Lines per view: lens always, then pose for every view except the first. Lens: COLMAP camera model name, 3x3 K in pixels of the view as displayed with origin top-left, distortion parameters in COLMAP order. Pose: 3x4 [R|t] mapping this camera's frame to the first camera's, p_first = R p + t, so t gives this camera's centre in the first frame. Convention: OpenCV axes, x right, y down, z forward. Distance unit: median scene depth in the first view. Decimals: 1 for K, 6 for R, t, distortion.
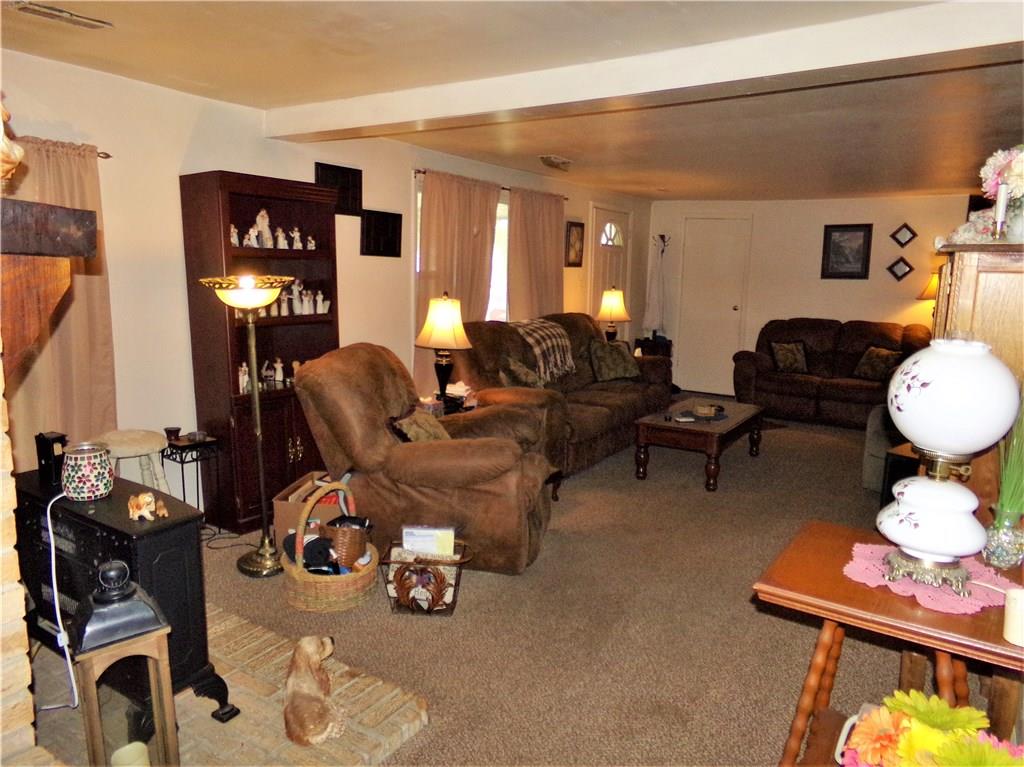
lens RADIAL K [[714.1, 0, 511.6], [0, 714.1, 392.2], [0, 0, 1]] dist [-0.160003, 0.293082]
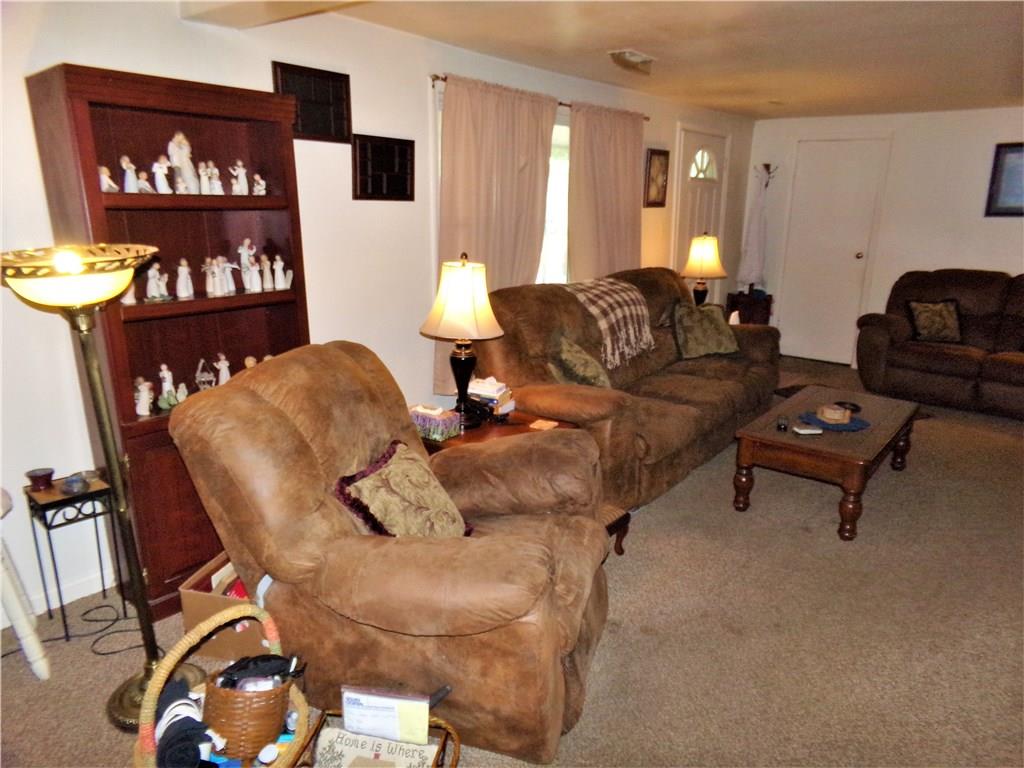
lens RADIAL K [[714.1, 0, 511.6], [0, 714.1, 392.7], [0, 0, 1]] dist [-0.160003, 0.293082]
pose [[0.994124, 0.017101, -0.106886, 0.022563], [-0.007209, 0.995709, 0.092253, -0.057442], [0.108005, -0.090941, 0.989982, 0.256351]]
